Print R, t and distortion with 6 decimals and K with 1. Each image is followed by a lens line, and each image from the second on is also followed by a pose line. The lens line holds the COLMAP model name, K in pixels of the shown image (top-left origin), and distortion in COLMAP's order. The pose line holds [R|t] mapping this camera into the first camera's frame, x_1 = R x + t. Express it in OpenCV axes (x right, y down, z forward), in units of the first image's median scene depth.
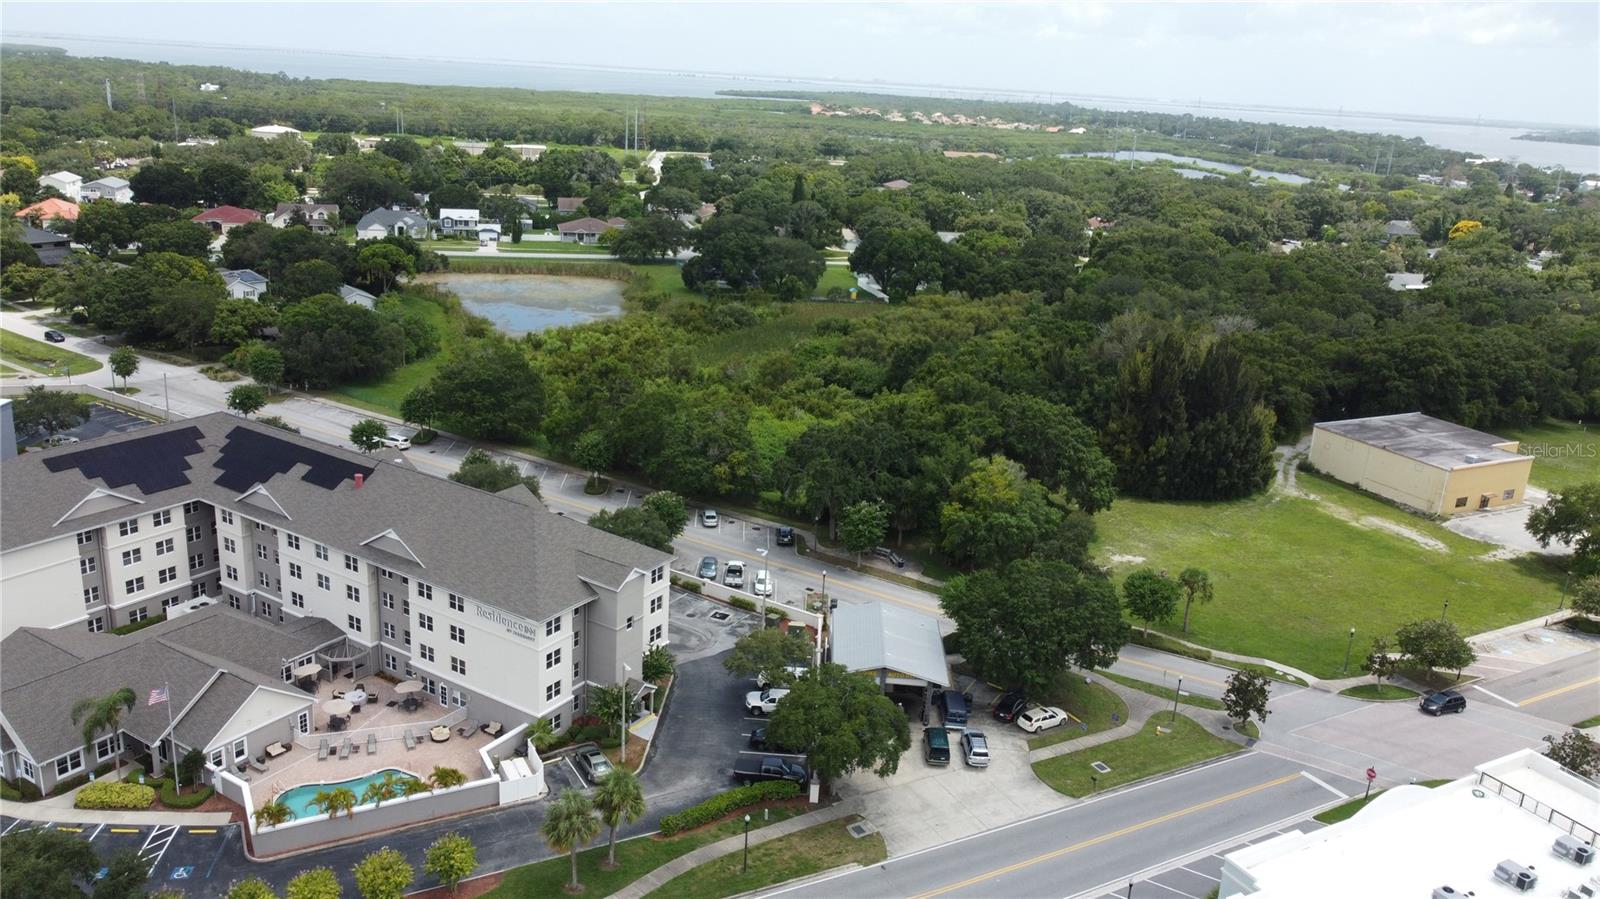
lens RADIAL K [[1207.6, 0, 801.3], [0, 1207.6, 448.9], [0, 0, 1]] dist [-0.000852, 0.002616]
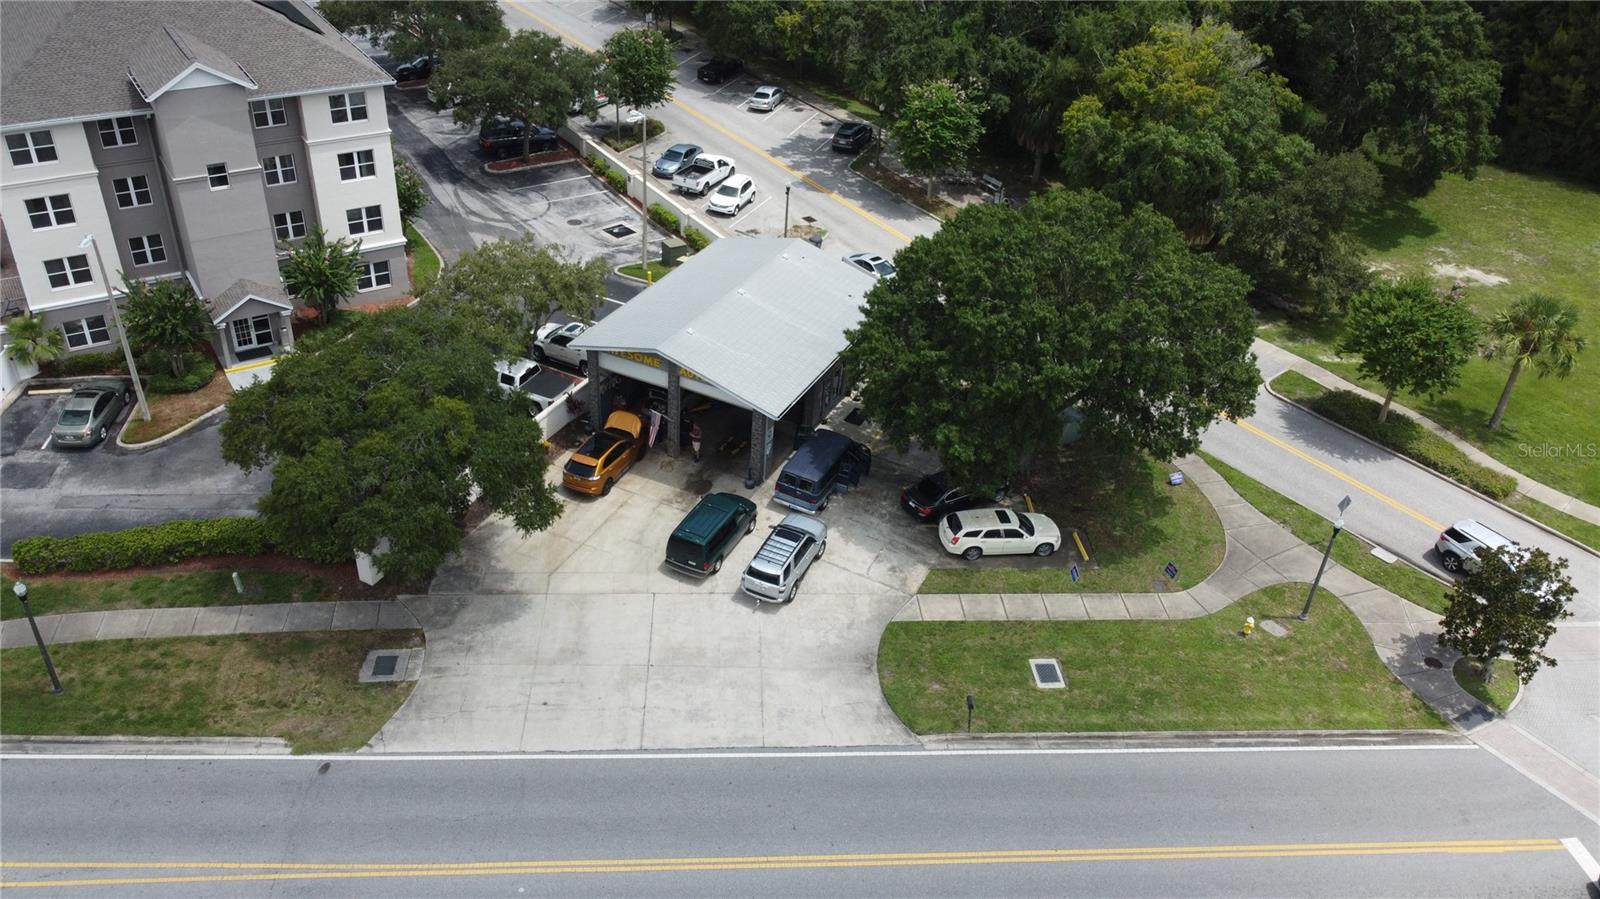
lens RADIAL K [[1207.6, 0, 804.8], [0, 1207.6, 448.1], [0, 0, 1]] dist [-0.000852, 0.002616]
pose [[0.910133, 0.223451, -0.348894, 0.283282], [-0.125821, 0.951393, 0.281104, 0.070957], [0.394749, -0.211944, 0.894010, 0.557372]]
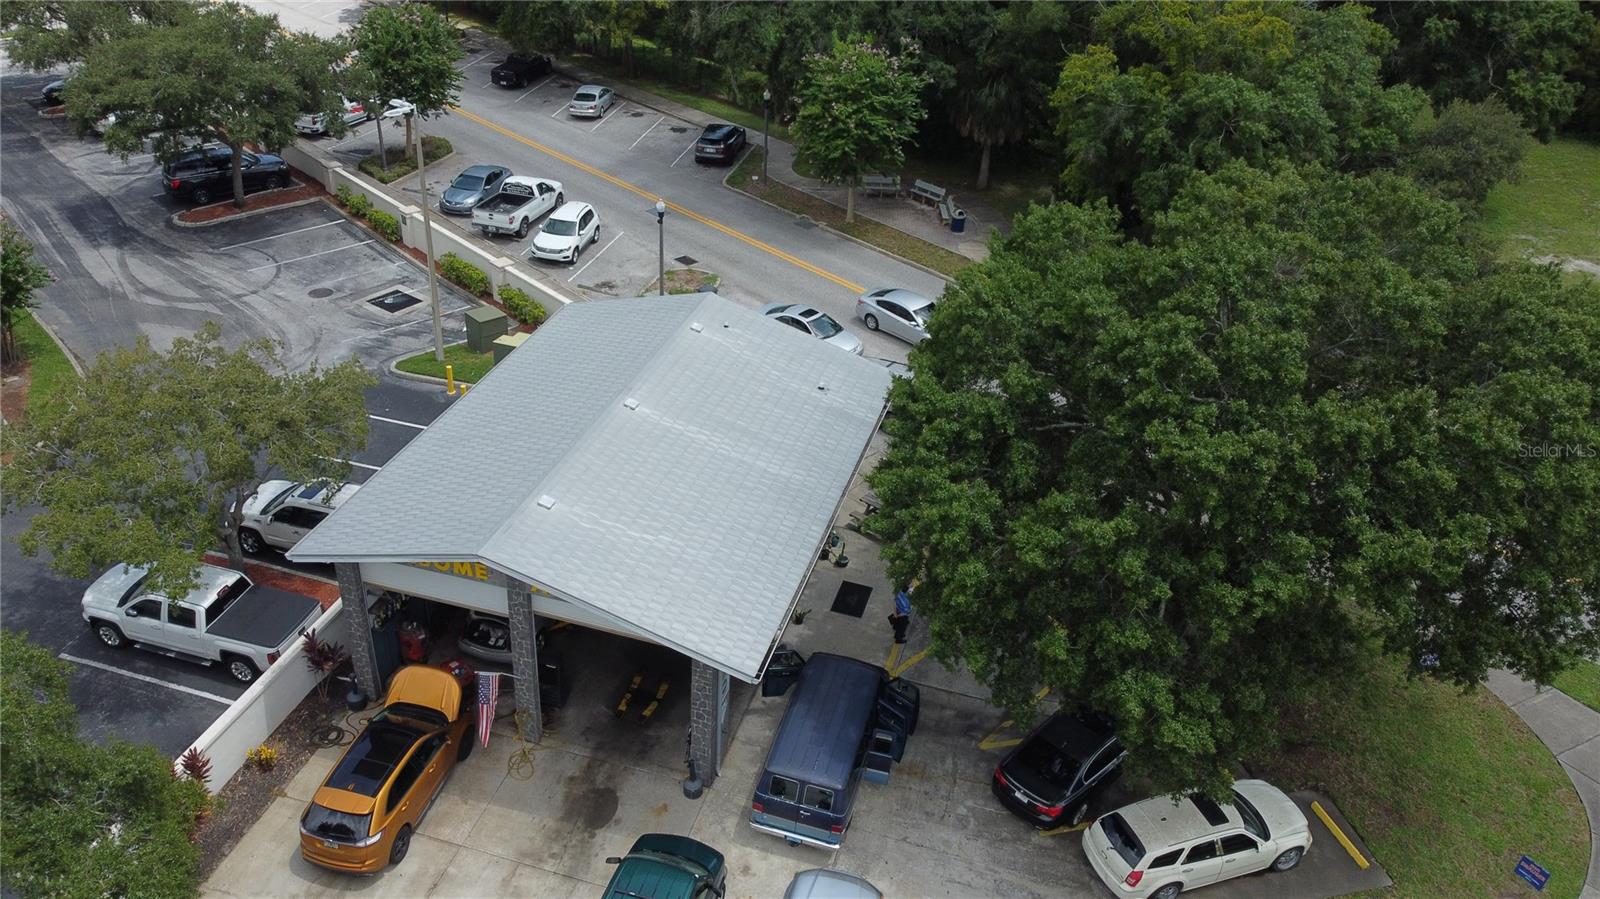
lens RADIAL K [[1207.6, 0, 800.2], [0, 1207.6, 450.8], [0, 0, 1]] dist [-0.000852, 0.002616]
pose [[0.968140, 0.120755, -0.219370, 0.165123], [-0.066277, 0.968371, 0.240552, 0.097339], [0.241480, -0.218348, 0.945522, 0.765484]]
